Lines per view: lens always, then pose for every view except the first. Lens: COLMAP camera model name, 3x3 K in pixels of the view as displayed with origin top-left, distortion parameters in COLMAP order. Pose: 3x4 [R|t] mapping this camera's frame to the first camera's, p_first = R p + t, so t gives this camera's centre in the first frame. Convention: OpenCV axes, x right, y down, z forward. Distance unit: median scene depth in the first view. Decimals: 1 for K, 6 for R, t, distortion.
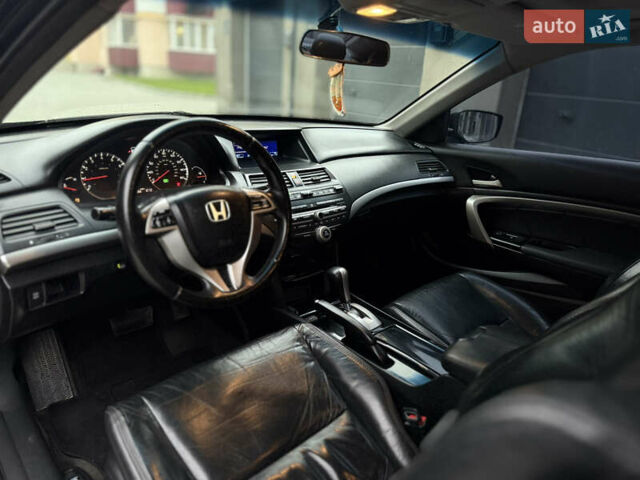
lens RADIAL K [[451.2, 0, 319.0], [0, 451.2, 241.1], [0, 0, 1]] dist [0.055077, -0.074855]
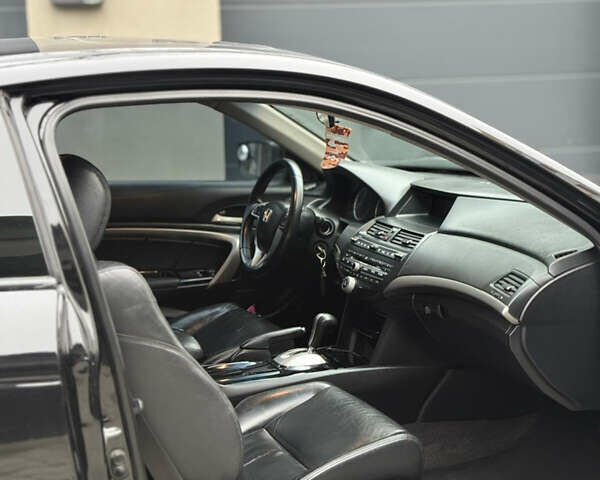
lens RADIAL K [[1115.0, 0, 300.0], [0, 1115.0, 240.0], [0, 0, 1]] dist [0.138537, -0.254909]
pose [[-0.384701, 0.095552, -0.918082, 2.296029], [-0.312510, 0.922405, 0.226952, -0.630996], [0.868529, 0.374218, -0.324989, 1.686001]]
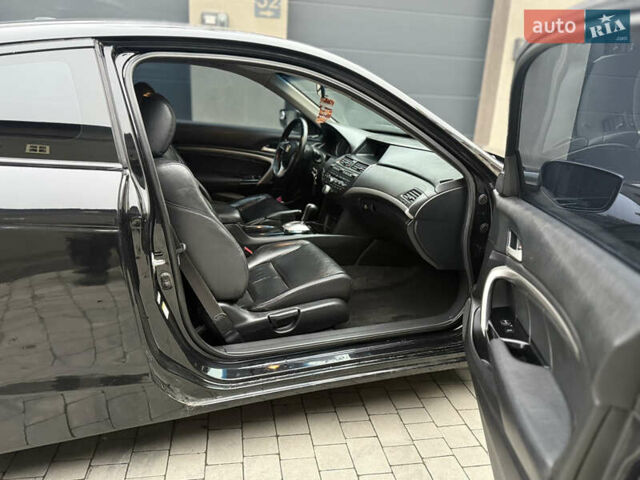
lens RADIAL K [[487.1, 0, 320.0], [0, 487.1, 240.0], [0, 0, 1]] dist [0.065362, -0.081152]
pose [[-0.406411, 0.187422, -0.894261, 1.821863], [-0.388554, 0.850374, 0.354809, -0.532569], [0.826956, 0.491667, -0.272778, 1.636419]]
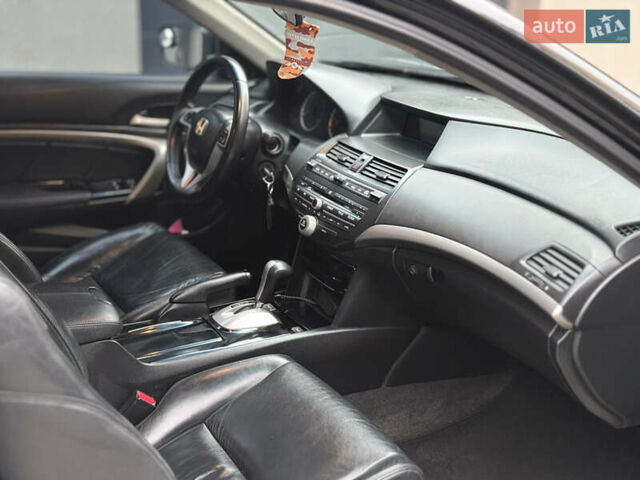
lens RADIAL K [[892.5, 0, 320.0], [0, 892.5, 240.0], [0, 0, 1]] dist [0.115046, 0.004390]
pose [[-0.261509, 0.244234, -0.933789, 1.487853], [-0.370728, 0.867830, 0.330805, -0.525563], [0.891164, 0.432690, -0.136401, 1.264821]]
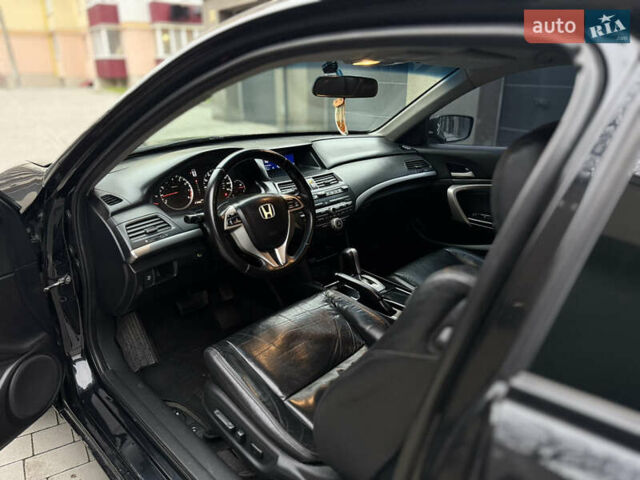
lens RADIAL K [[458.7, 0, 329.8], [0, 458.7, 241.0], [0, 0, 1]] dist [0.066055, -0.171507]
pose [[0.996995, -0.073813, 0.023506, -0.046604], [0.073650, 0.997254, 0.007735, 0.022263], [-0.024013, -0.005981, 0.999694, -0.340030]]
